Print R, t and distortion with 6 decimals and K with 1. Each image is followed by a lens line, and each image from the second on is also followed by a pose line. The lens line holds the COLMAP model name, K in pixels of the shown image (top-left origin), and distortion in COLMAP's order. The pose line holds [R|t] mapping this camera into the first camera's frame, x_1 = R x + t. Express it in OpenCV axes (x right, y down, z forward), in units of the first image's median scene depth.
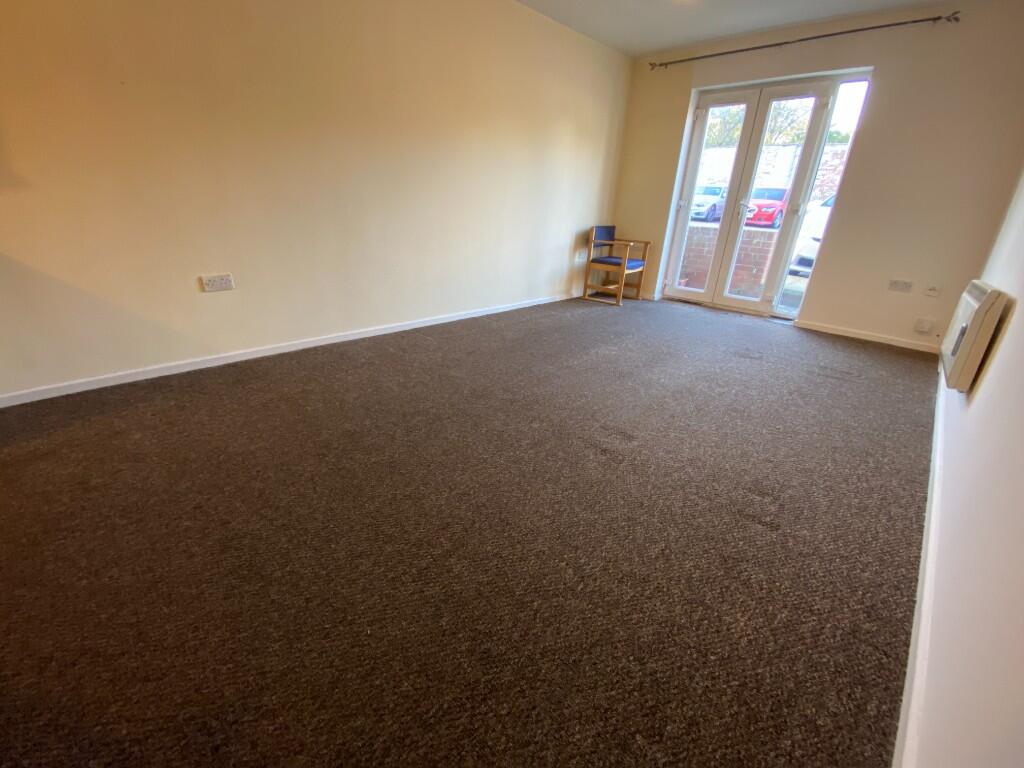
lens RADIAL K [[411.5, 0, 512.0], [0, 411.5, 384.0], [0, 0, 1]] dist [0.002499, -0.014089]
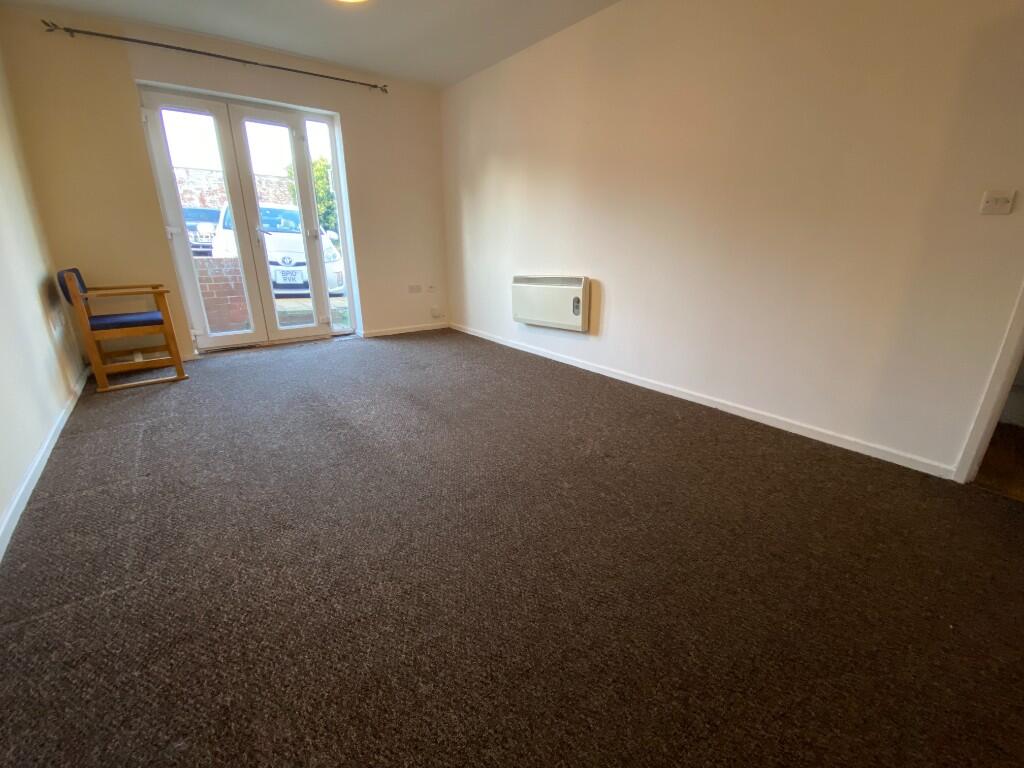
lens RADIAL K [[408.3, 0, 512.0], [0, 408.3, 384.0], [0, 0, 1]] dist [-0.001370, -0.013133]
pose [[0.113016, -0.346172, 0.931339, -0.339159], [0.385918, 0.879045, 0.279905, -0.184605], [-0.915585, 0.327787, 0.232940, 0.412014]]
